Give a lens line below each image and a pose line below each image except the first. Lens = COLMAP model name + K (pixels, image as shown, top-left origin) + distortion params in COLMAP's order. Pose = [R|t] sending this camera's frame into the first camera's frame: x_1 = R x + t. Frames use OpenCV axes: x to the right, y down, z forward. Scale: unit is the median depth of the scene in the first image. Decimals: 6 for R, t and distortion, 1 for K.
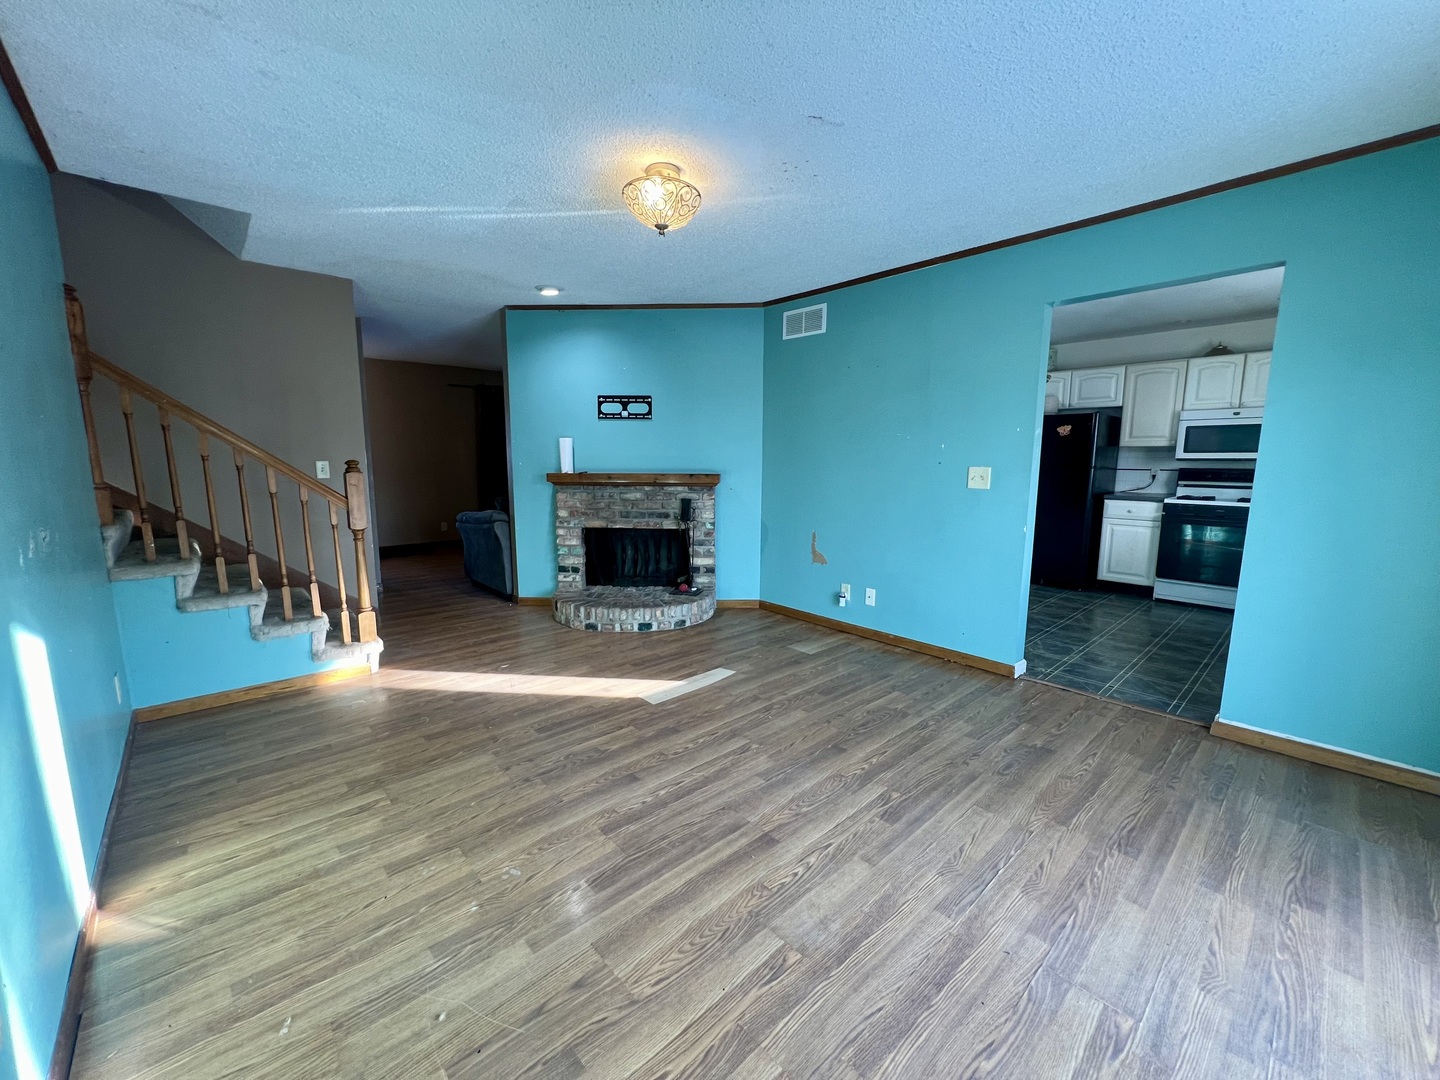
lens RADIAL K [[573.4, 0, 721.9], [0, 573.4, 540.3], [0, 0, 1]] dist [-0.000618, 0.000088]
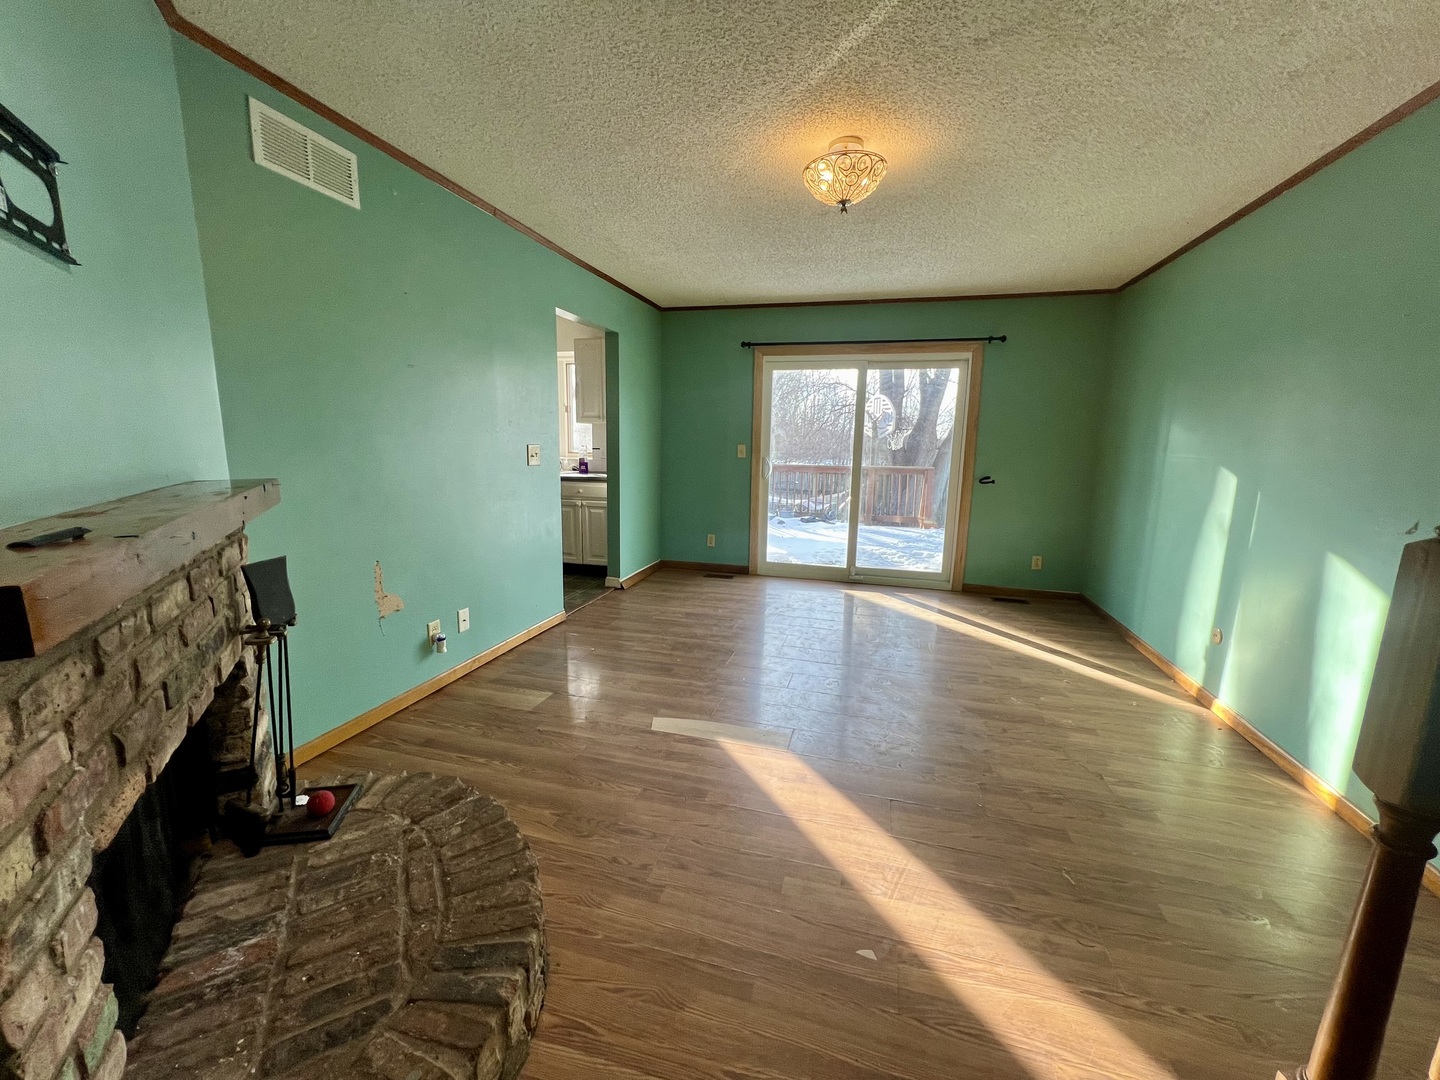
lens RADIAL K [[568.3, 0, 725.3], [0, 568.3, 543.1], [0, 0, 1]] dist [0.000941, 0.000073]
pose [[-0.526342, -0.166352, 0.833841, -0.632451], [0.101553, 0.961356, 0.255894, -0.187096], [-0.844187, 0.219367, -0.489108, 1.250431]]
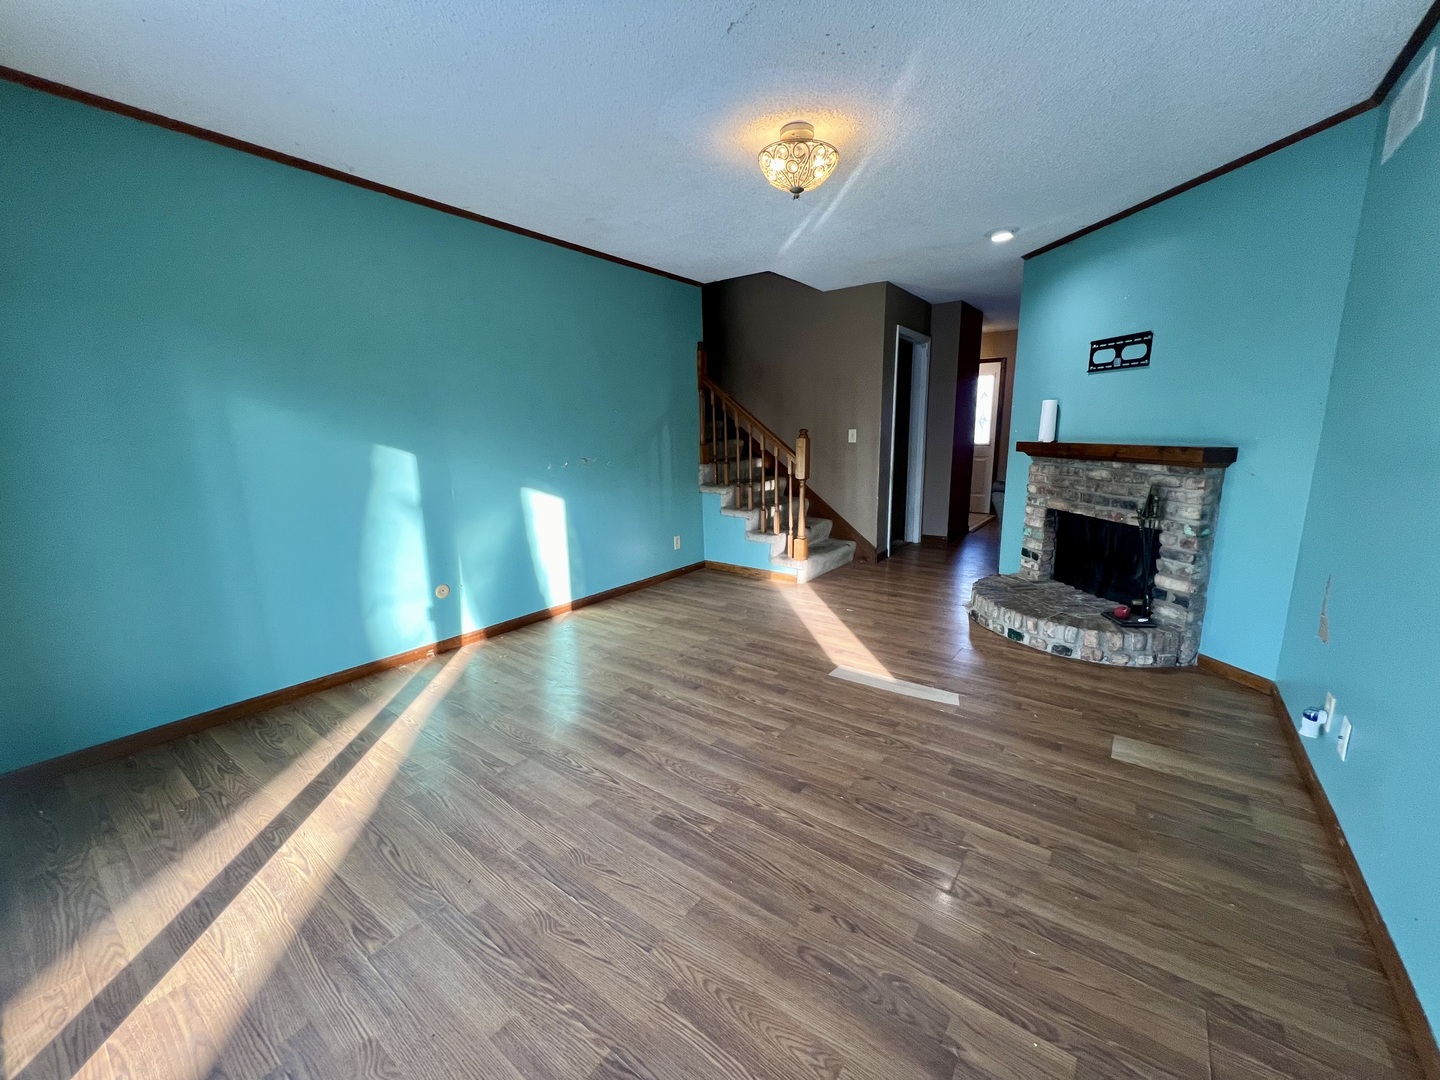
lens RADIAL K [[573.4, 0, 721.9], [0, 573.4, 540.3], [0, 0, 1]] dist [-0.000618, 0.000088]
pose [[0.186749, 0.181997, -0.965403, 0.666958], [-0.127706, 0.978849, 0.159828, -0.068218], [0.974072, 0.093440, 0.206041, 0.516585]]
